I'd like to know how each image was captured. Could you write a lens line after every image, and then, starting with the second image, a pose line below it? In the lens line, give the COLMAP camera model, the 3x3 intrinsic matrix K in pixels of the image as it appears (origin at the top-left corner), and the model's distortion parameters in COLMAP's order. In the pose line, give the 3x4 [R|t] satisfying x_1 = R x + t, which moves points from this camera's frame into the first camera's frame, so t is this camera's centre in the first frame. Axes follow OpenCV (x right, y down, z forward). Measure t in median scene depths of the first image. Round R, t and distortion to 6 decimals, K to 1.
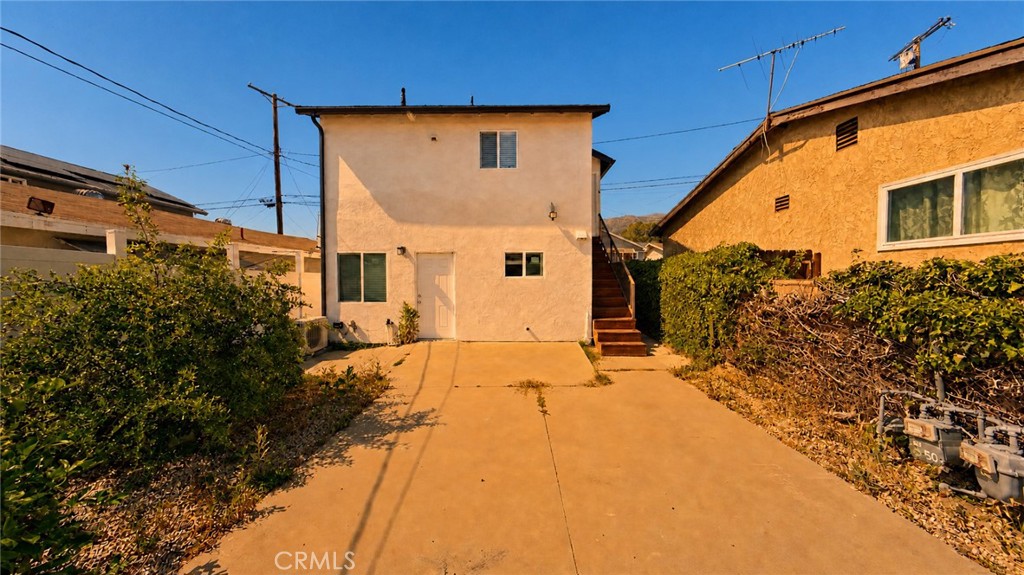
lens RADIAL K [[384.0, 0, 512.4], [0, 384.0, 285.8], [0, 0, 1]] dist [0.003768, -0.000050]
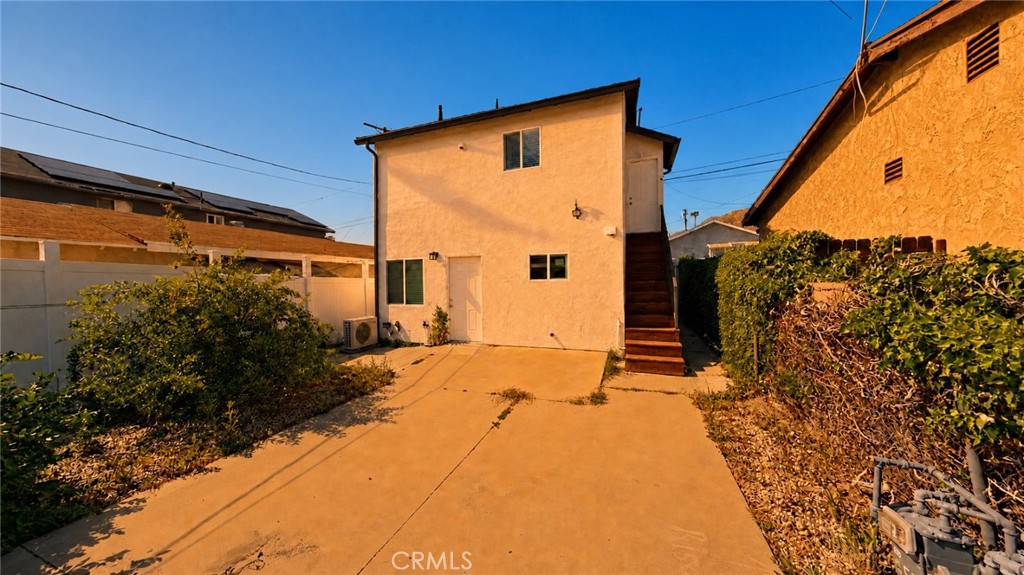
lens RADIAL K [[390.8, 0, 511.0], [0, 390.8, 282.6], [0, 0, 1]] dist [-0.000612, -0.000072]
pose [[0.918887, -0.007333, -0.394452, 0.333998], [0.002451, 0.999914, -0.012879, -0.005286], [0.394513, 0.010867, 0.918826, 0.085691]]
